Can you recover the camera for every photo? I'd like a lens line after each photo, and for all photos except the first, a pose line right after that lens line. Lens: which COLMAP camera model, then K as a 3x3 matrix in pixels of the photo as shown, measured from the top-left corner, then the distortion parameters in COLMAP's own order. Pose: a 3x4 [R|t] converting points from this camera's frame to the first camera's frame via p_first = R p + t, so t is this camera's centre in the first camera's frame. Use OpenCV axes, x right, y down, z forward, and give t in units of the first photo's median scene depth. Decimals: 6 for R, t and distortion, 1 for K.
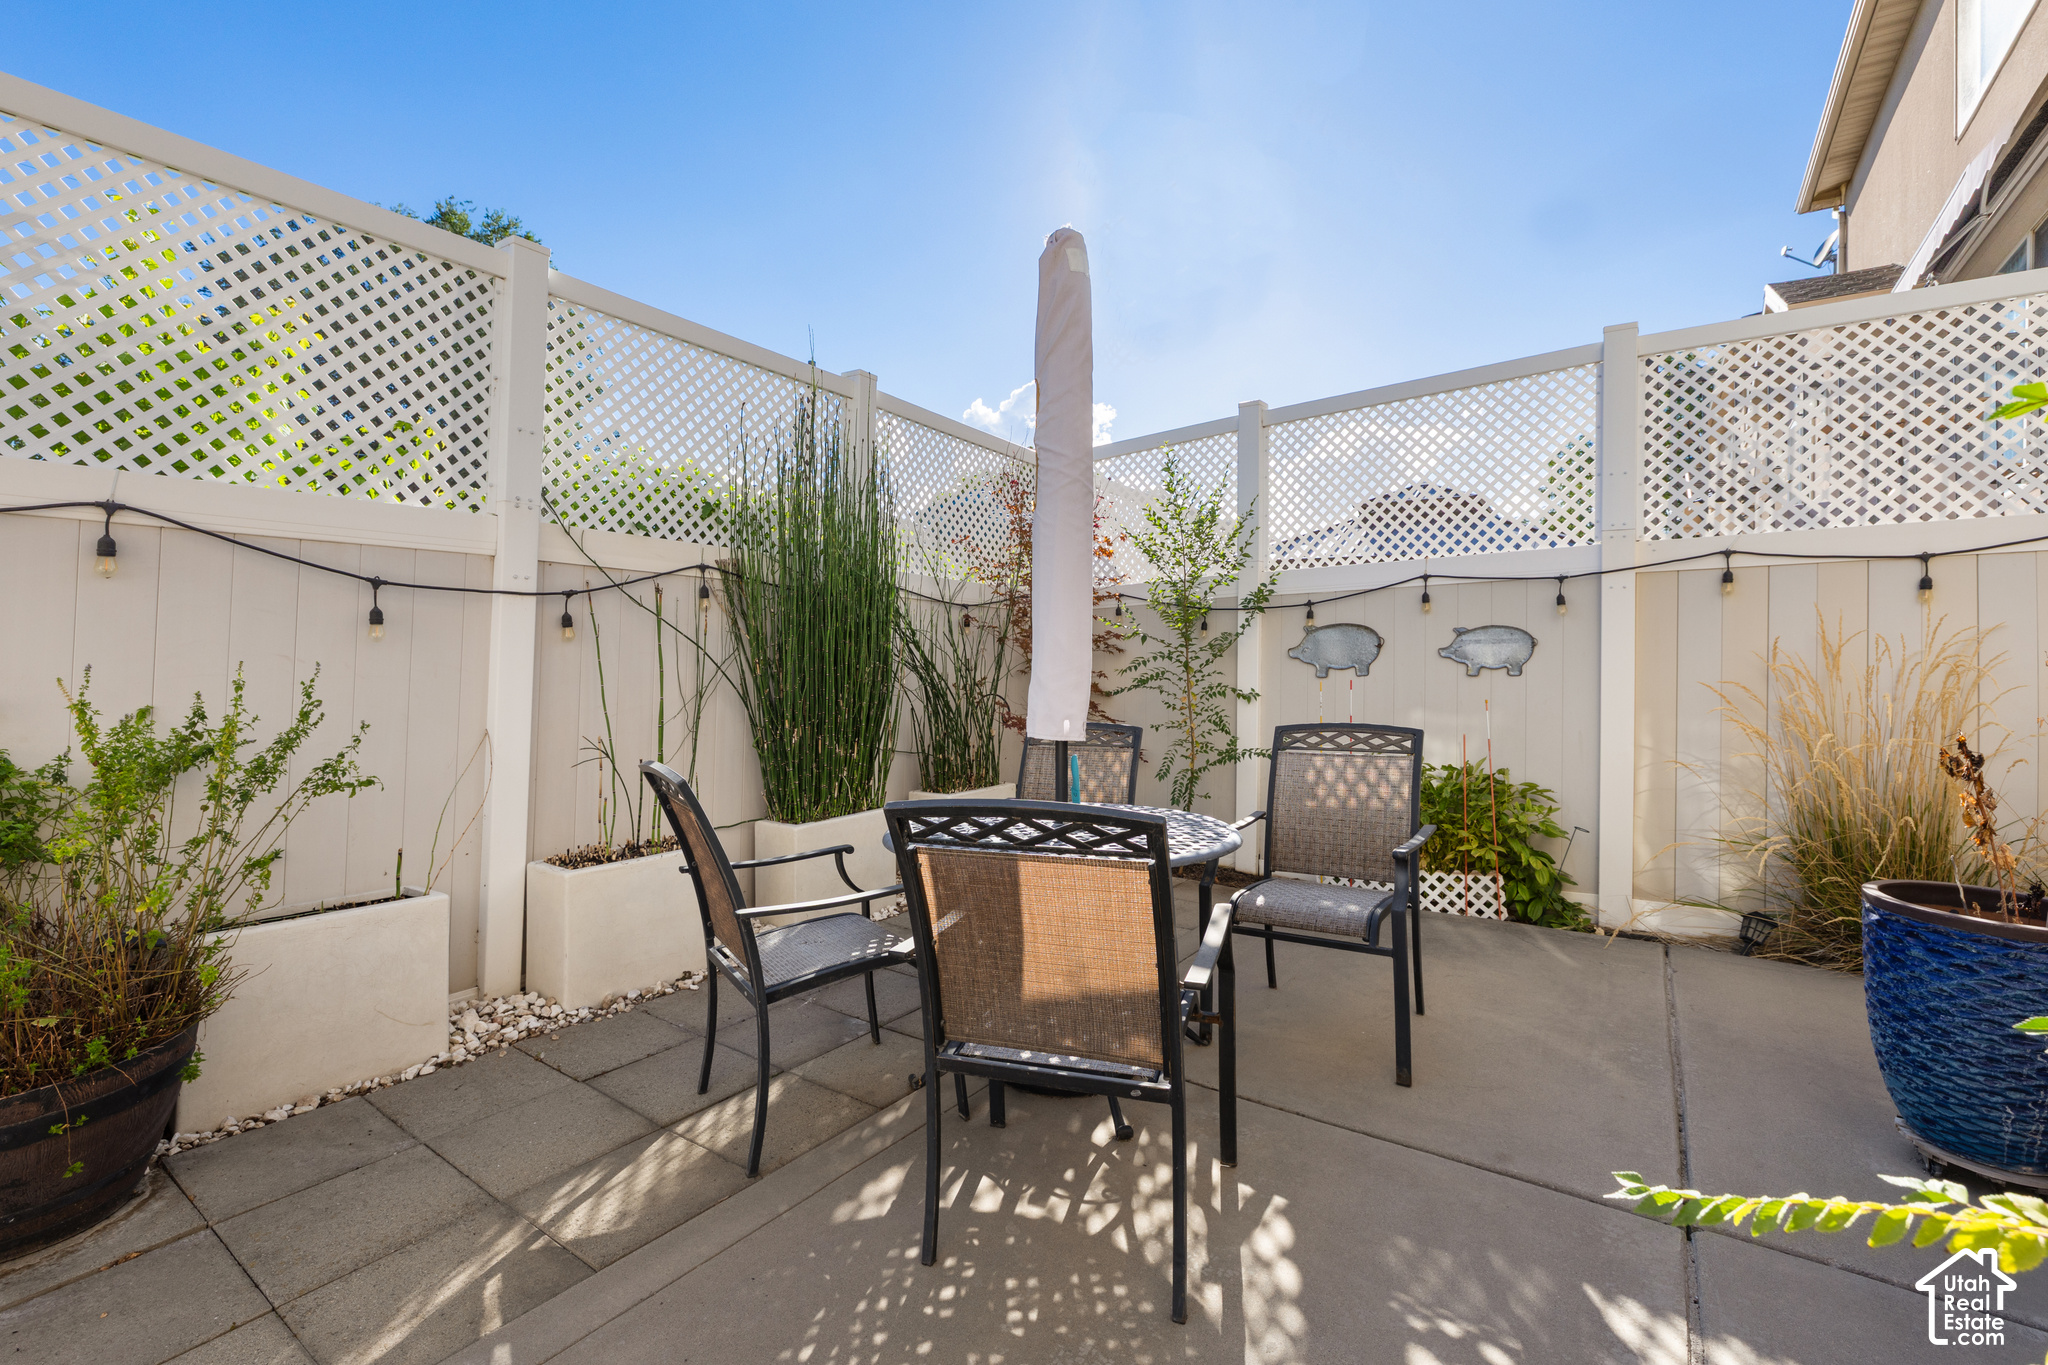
lens RADIAL K [[885.7, 0, 1021.2], [0, 885.7, 668.5], [0, 0, 1]] dist [0.001880, -0.000371]
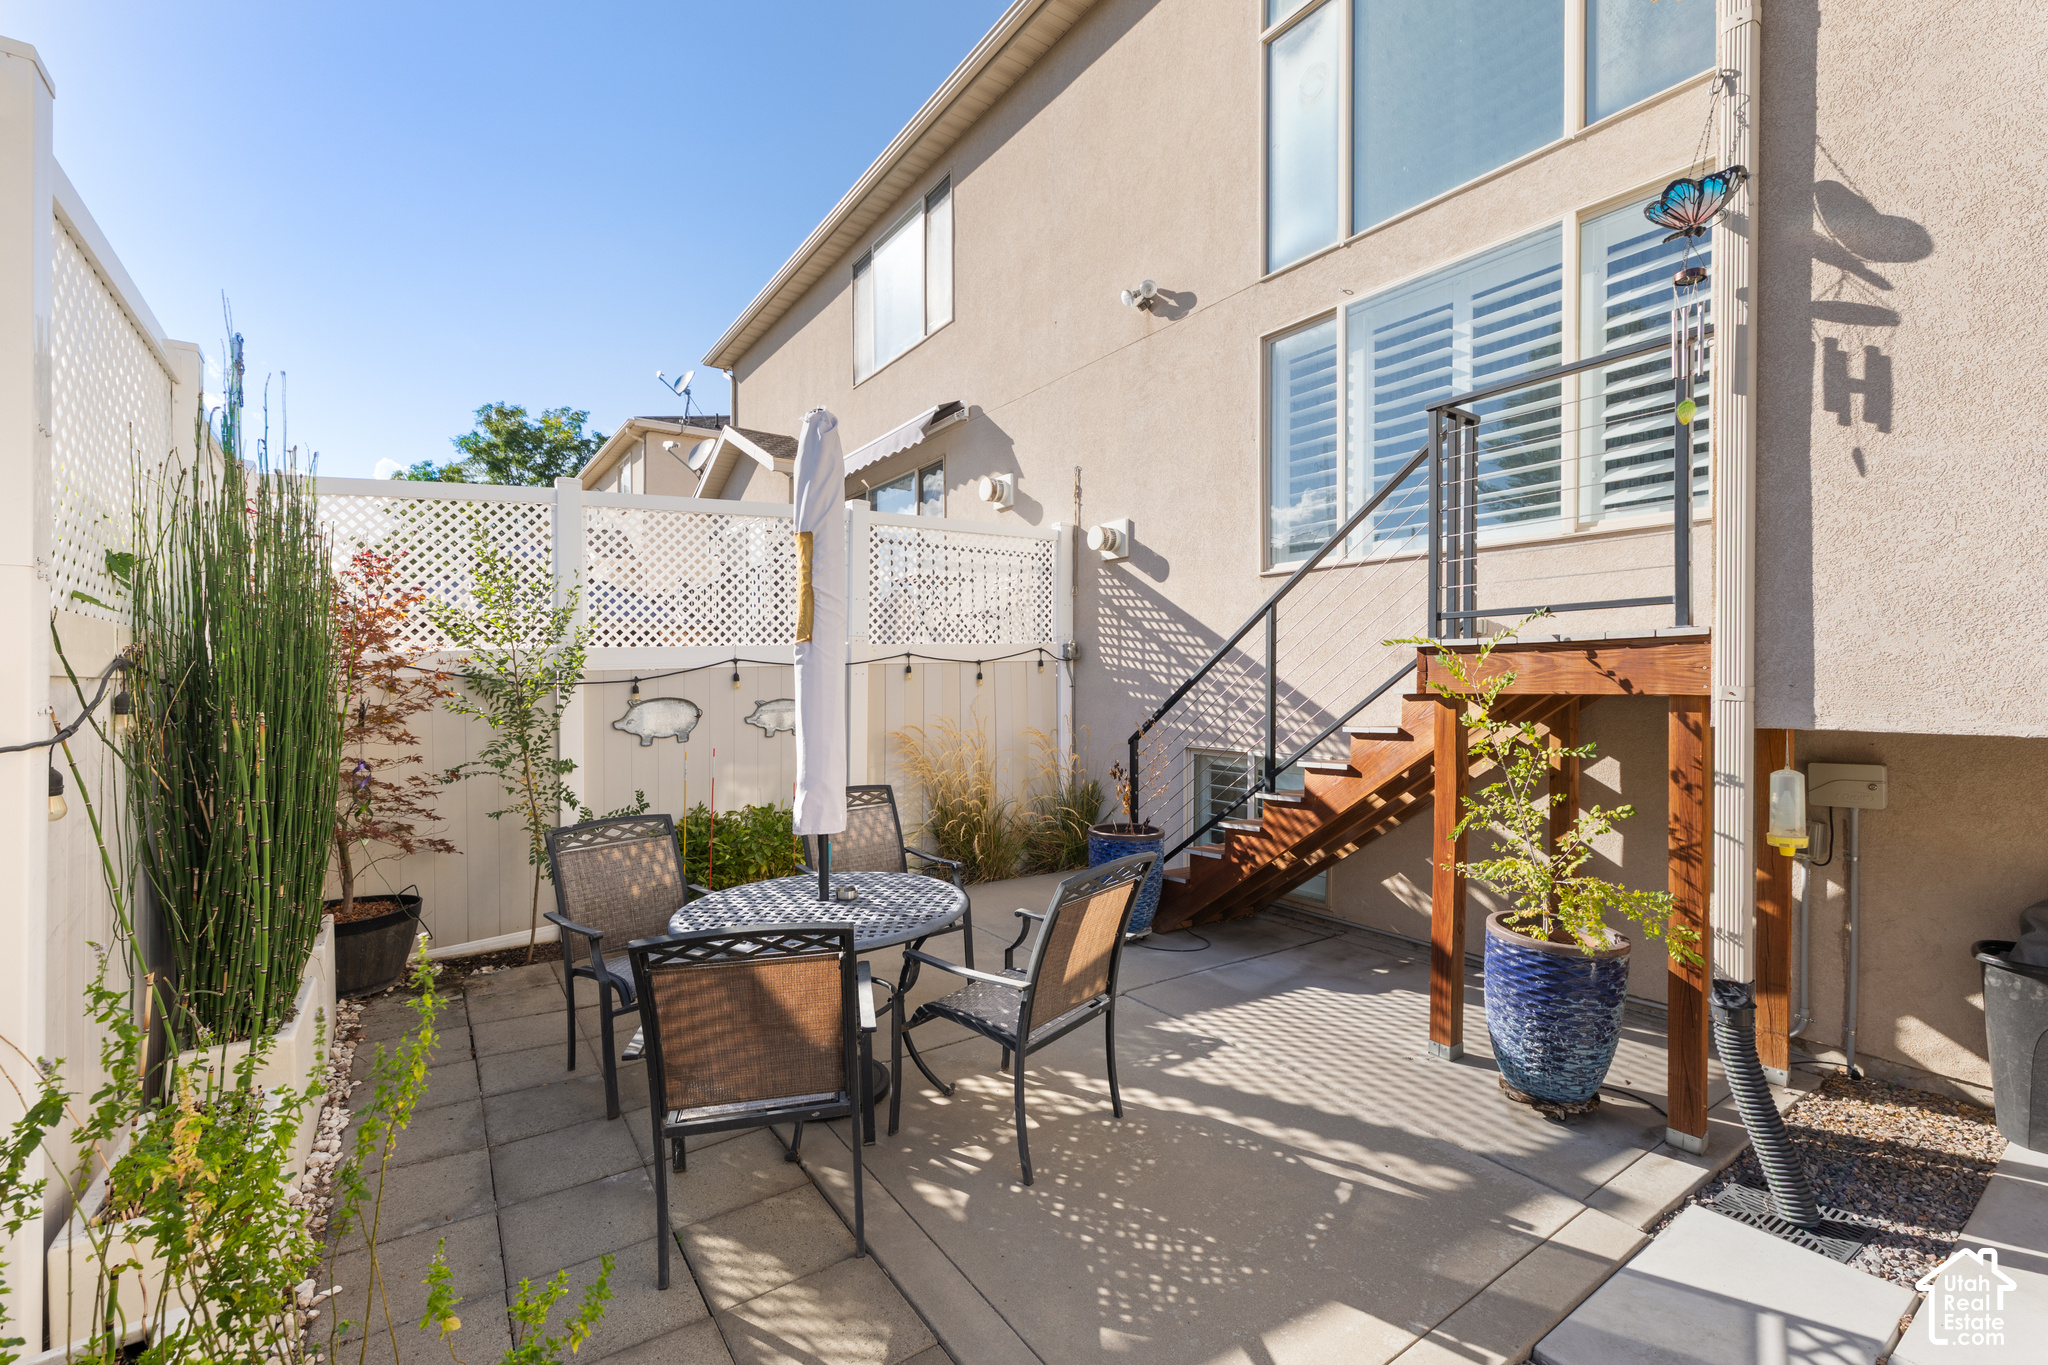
lens RADIAL K [[885.7, 0, 1027.5], [0, 885.7, 681.8], [0, 0, 1]] dist [0.001880, -0.000371]
pose [[0.349697, -0.016095, 0.936725, -0.677458], [0.022558, 0.999707, 0.008756, -0.088542], [-0.936591, 0.018069, 0.349957, 0.207662]]
